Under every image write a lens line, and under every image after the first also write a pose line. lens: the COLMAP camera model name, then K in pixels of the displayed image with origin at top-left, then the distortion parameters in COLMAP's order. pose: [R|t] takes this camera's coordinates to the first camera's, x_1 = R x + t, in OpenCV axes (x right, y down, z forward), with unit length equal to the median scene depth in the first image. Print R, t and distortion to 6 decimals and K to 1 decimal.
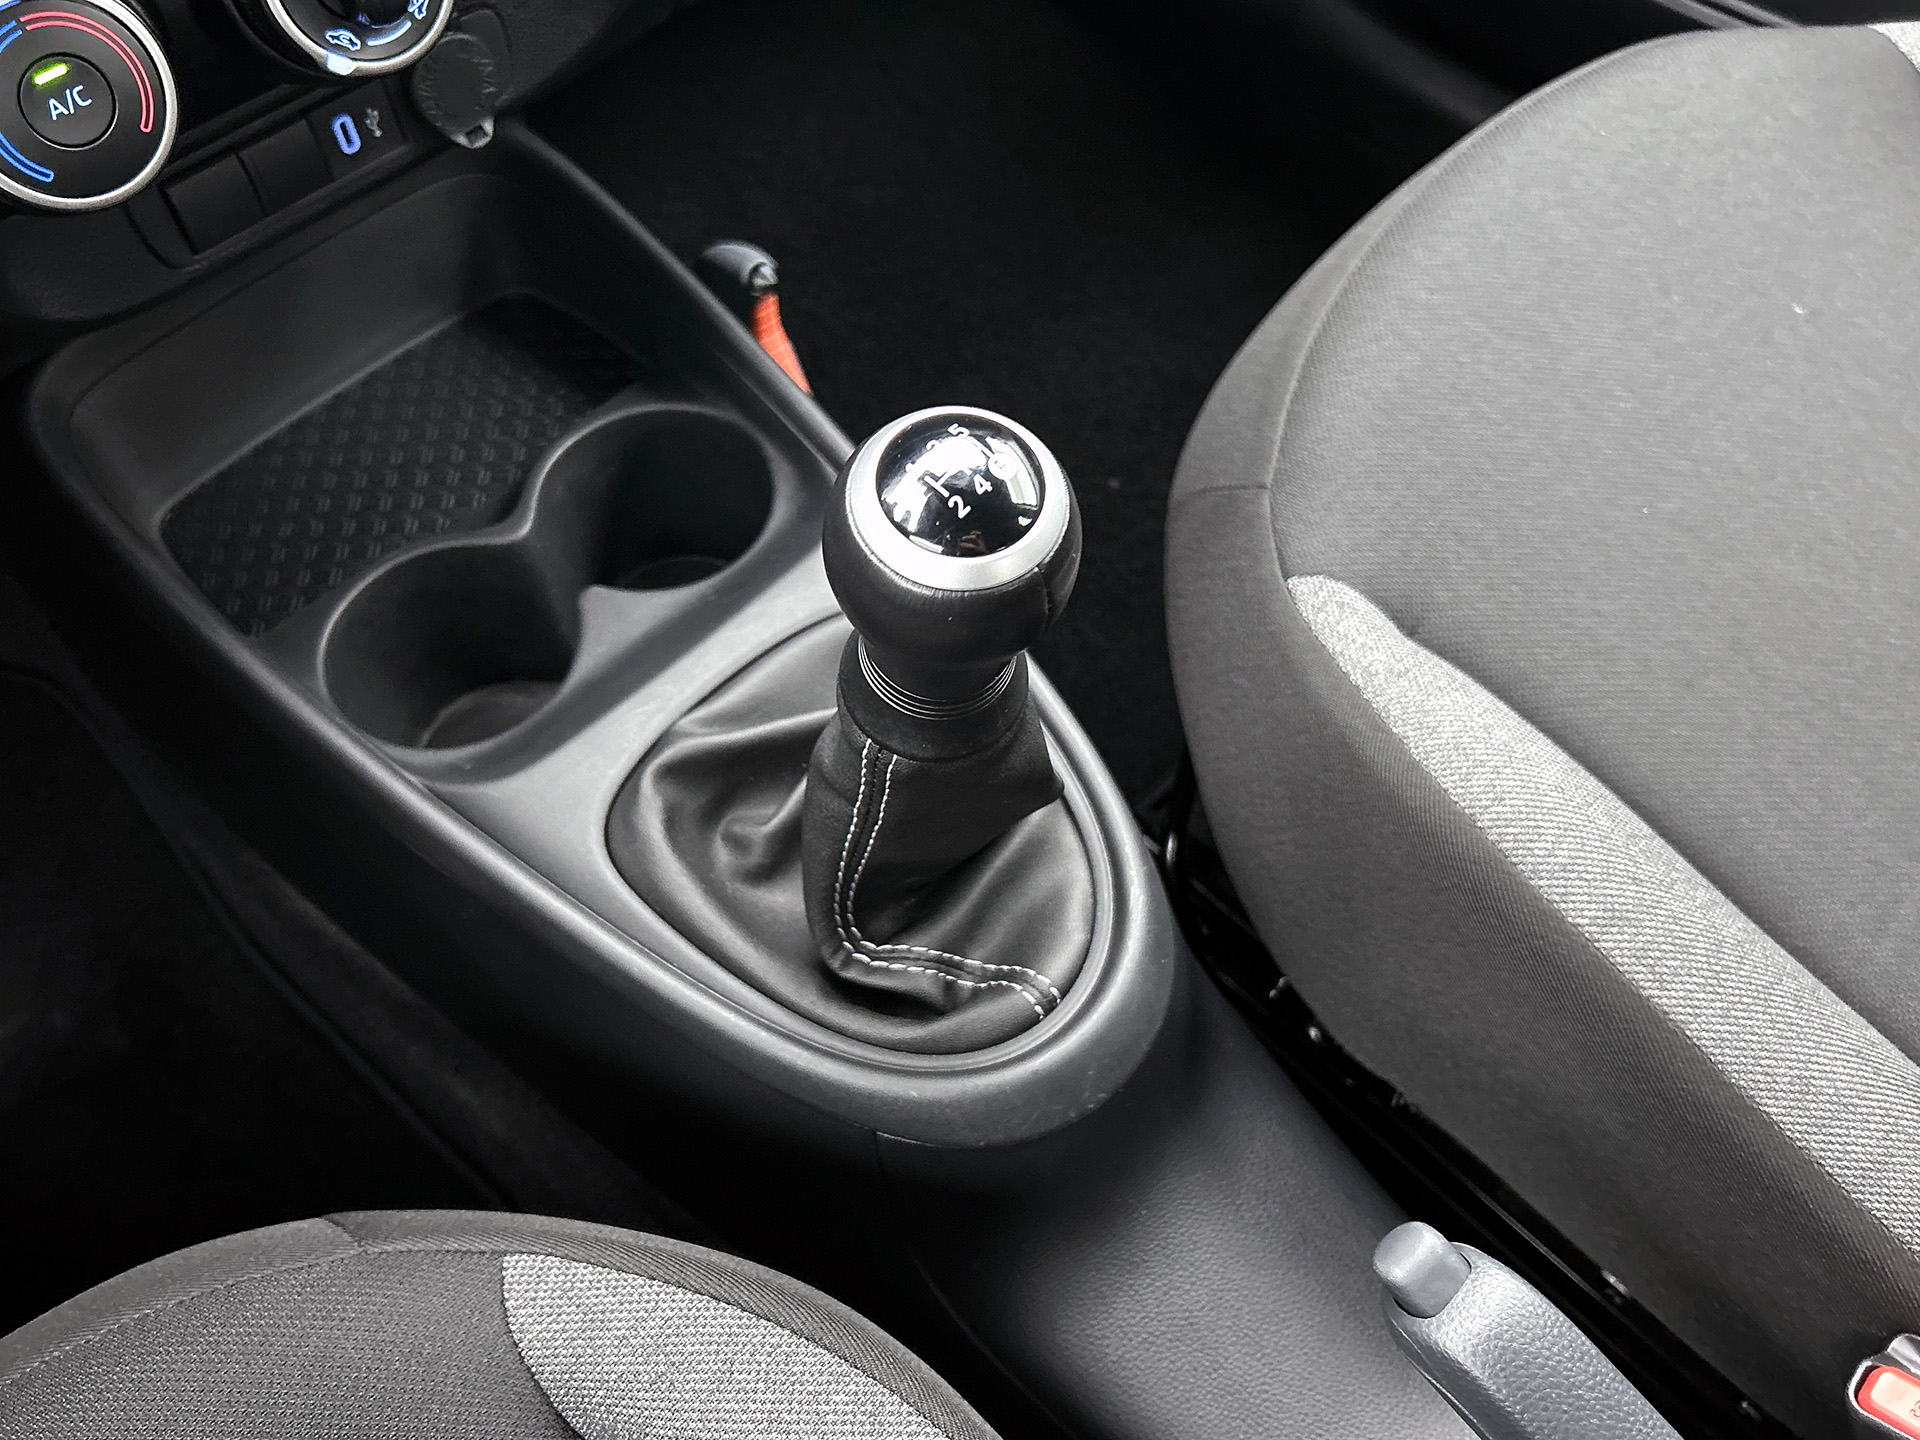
lens RADIAL K [[1613.8, 0, 960.0], [0, 1613.8, 720.0], [0, 0, 1]] dist [-0.009761, -0.048766]
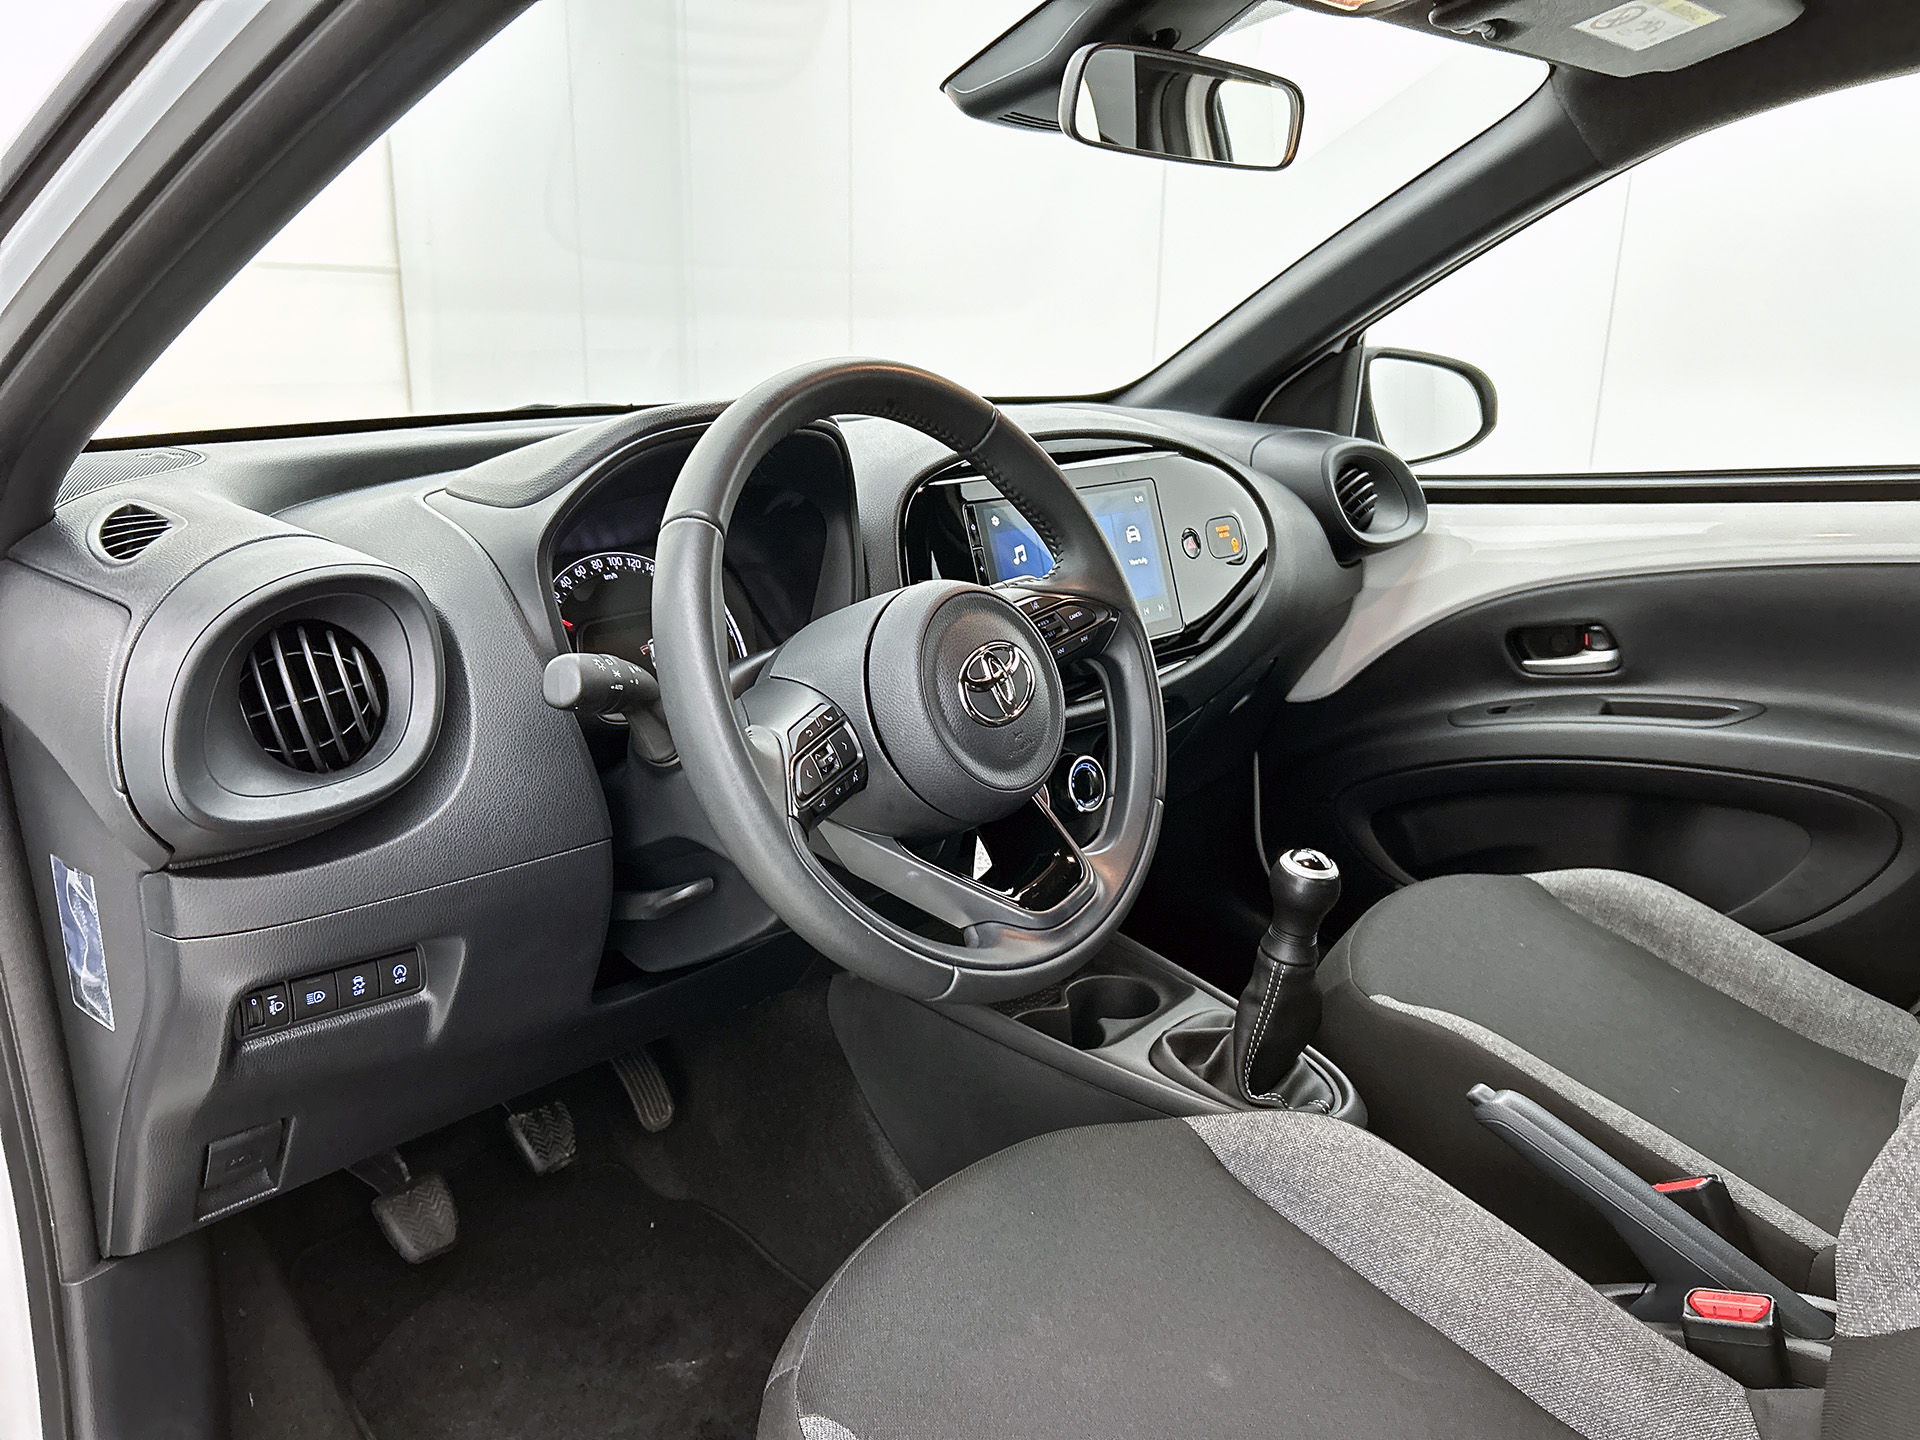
lens RADIAL K [[1433.6, 0, 960.0], [0, 1433.6, 720.0], [0, 0, 1]] dist [0.024581, -0.004342]
pose [[0.995137, 0.022480, 0.095899, -0.801263], [0.047465, 0.743664, -0.666866, 1.275221], [-0.086308, 0.668175, 0.738981, -1.188435]]
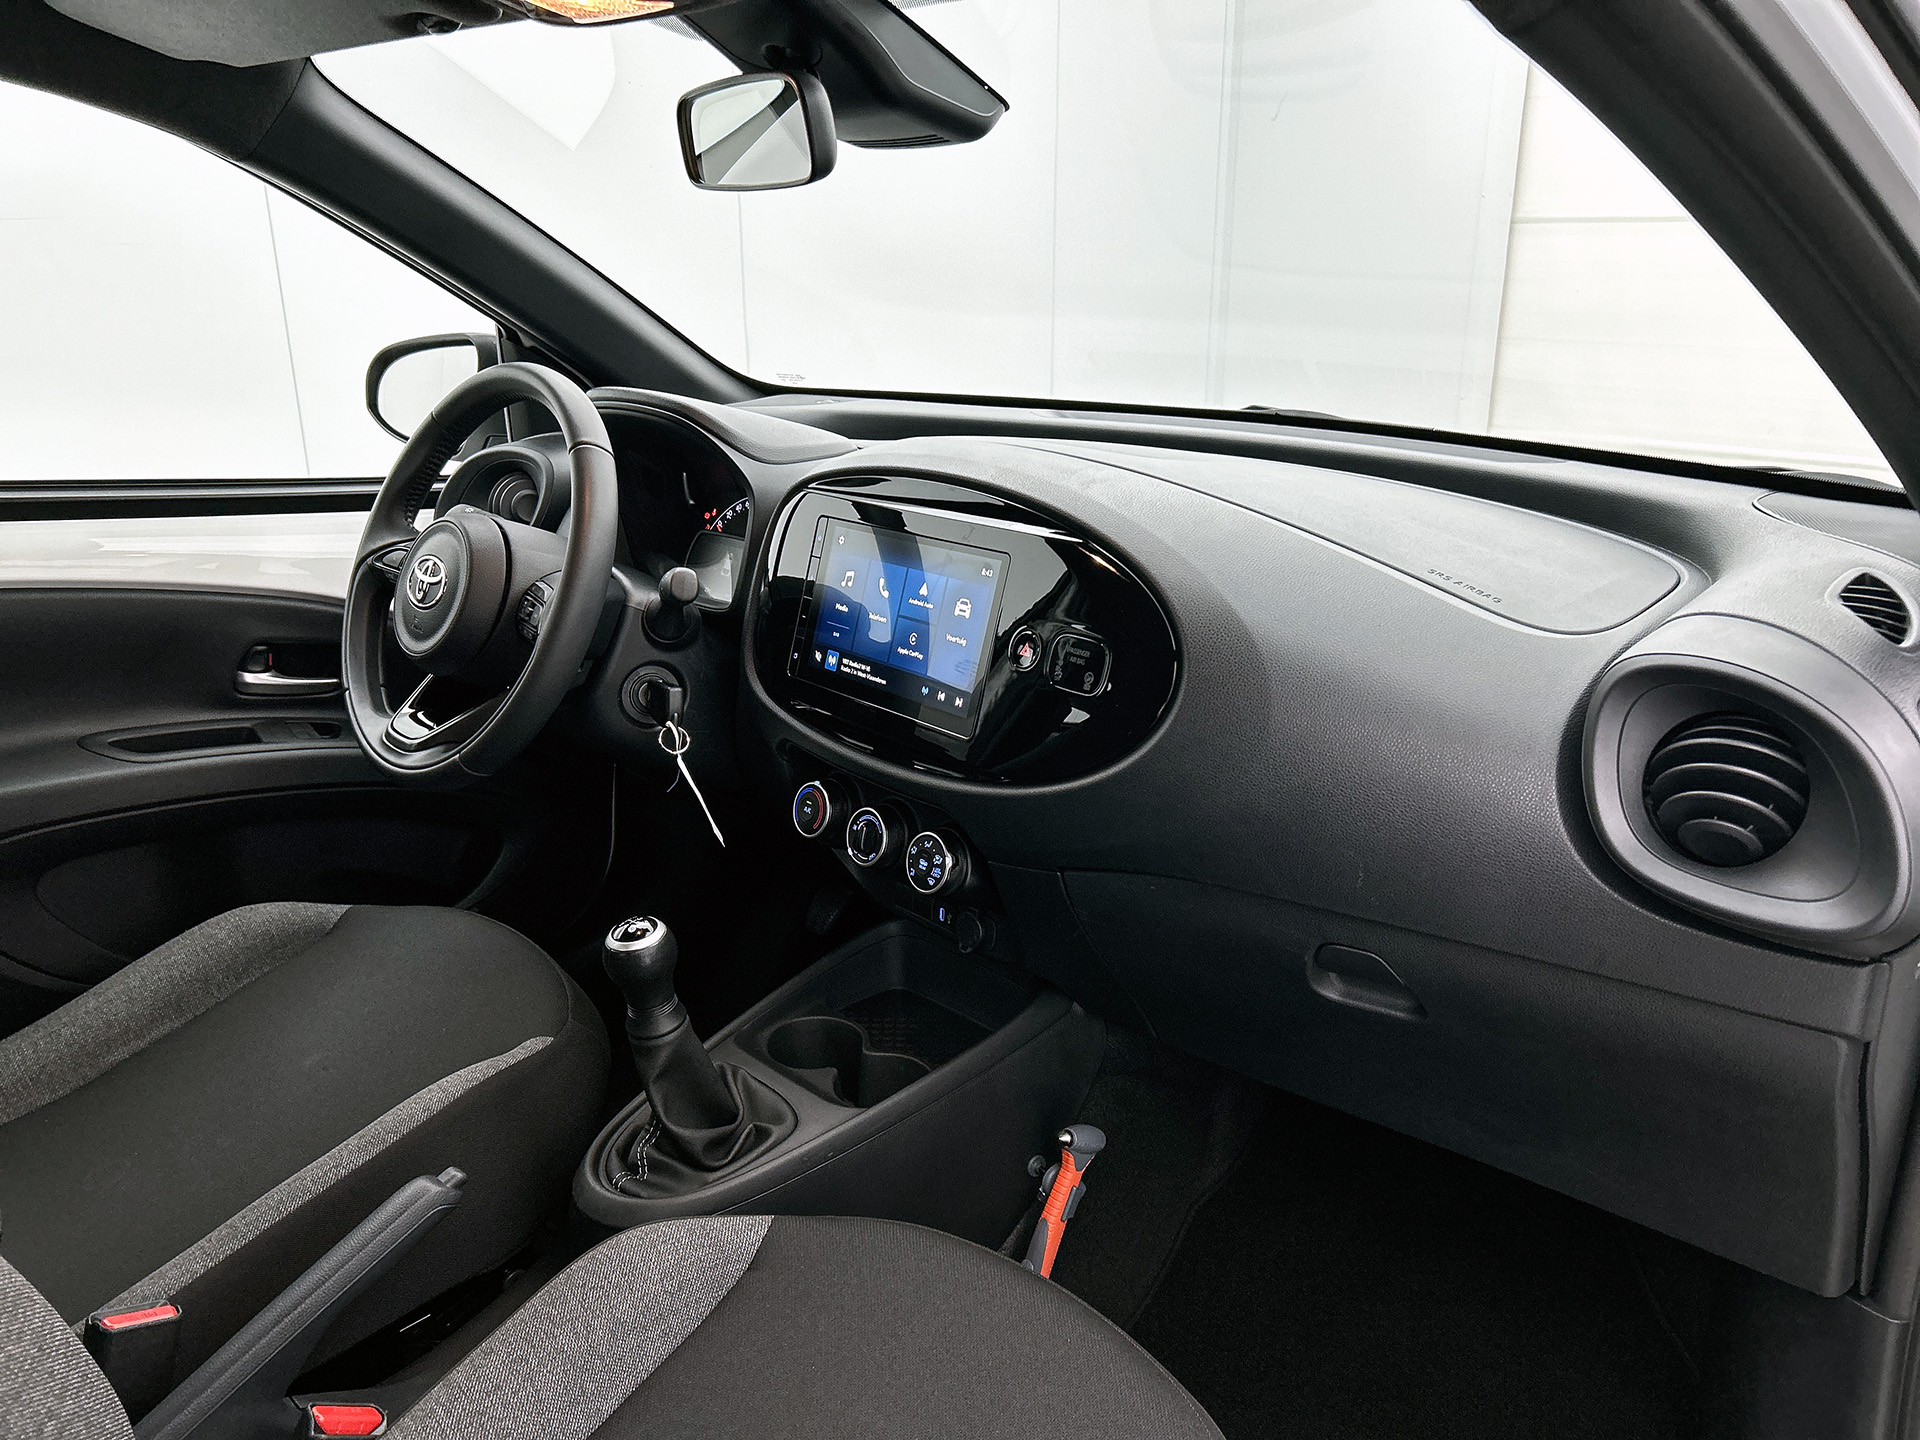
lens RADIAL K [[1433.6, 0, 960.0], [0, 1433.6, 720.0], [0, 0, 1]] dist [0.024581, -0.004342]
pose [[0.013826, 0.346022, -0.938125, 1.994919], [-0.843056, 0.508511, 0.175137, -1.078377], [0.537648, 0.788470, 0.298747, -0.002420]]
